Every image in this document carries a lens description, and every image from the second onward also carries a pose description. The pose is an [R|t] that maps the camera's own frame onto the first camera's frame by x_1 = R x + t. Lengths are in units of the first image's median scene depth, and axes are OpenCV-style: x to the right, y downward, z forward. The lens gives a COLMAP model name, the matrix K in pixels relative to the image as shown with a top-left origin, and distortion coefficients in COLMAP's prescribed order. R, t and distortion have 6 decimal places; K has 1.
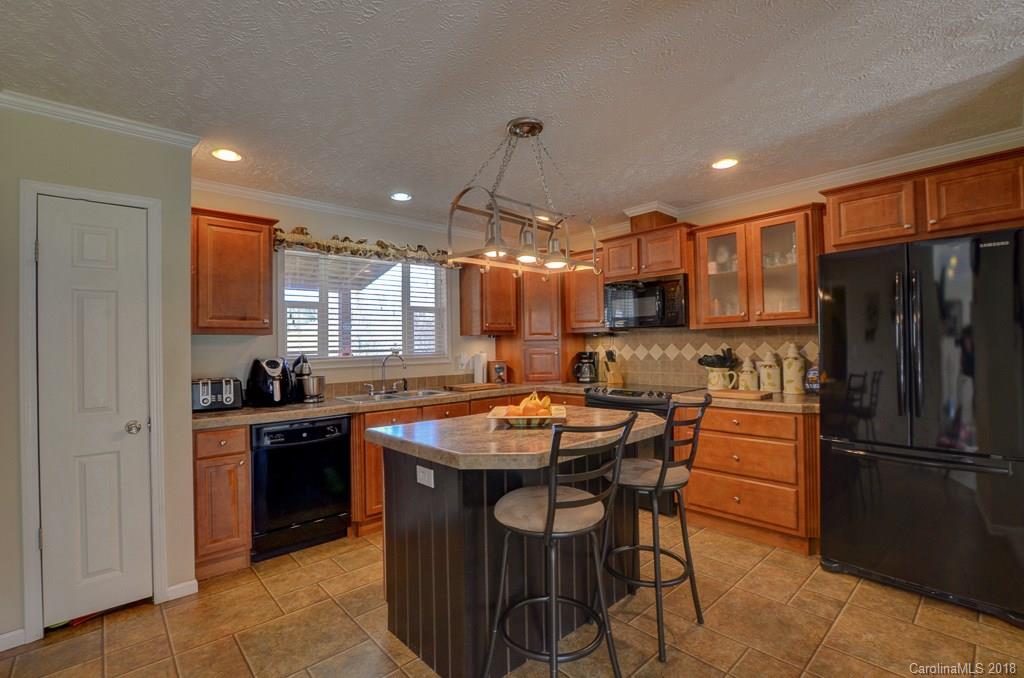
lens RADIAL K [[462.4, 0, 504.3], [0, 462.4, 342.7], [0, 0, 1]] dist [-0.035106, 0.005700]
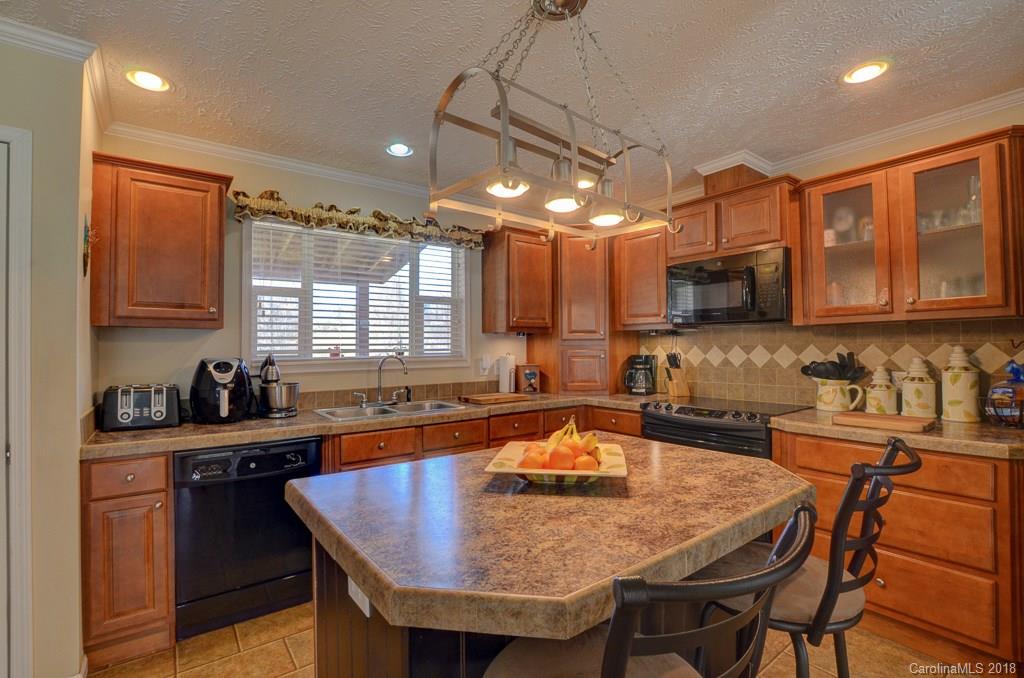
lens RADIAL K [[462.4, 0, 504.3], [0, 462.4, 342.7], [0, 0, 1]] dist [-0.035106, 0.005700]
pose [[0.995869, 0.008729, -0.090385, 0.020913], [-0.008921, 0.999959, -0.001714, 0.003142], [0.090367, 0.002513, 0.995905, 0.254144]]
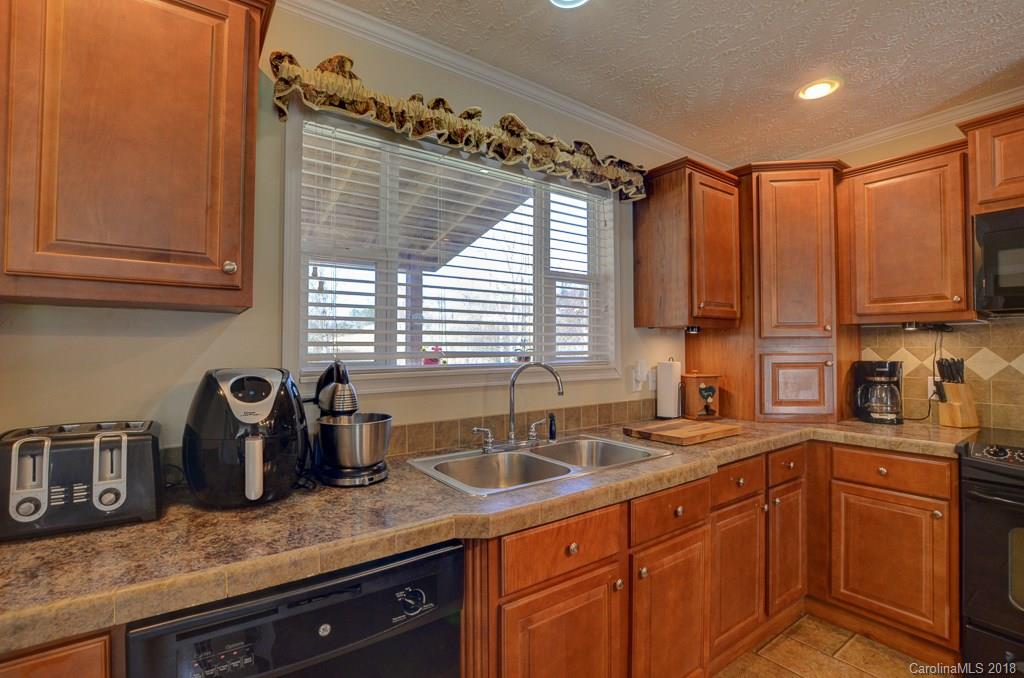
lens RADIAL K [[462.4, 0, 504.3], [0, 462.4, 342.7], [0, 0, 1]] dist [-0.035106, 0.005700]
pose [[0.992702, 0.011013, -0.120088, -0.229834], [-0.011853, 0.999910, -0.006283, 0.009396], [0.120008, 0.007660, 0.992743, 0.578960]]
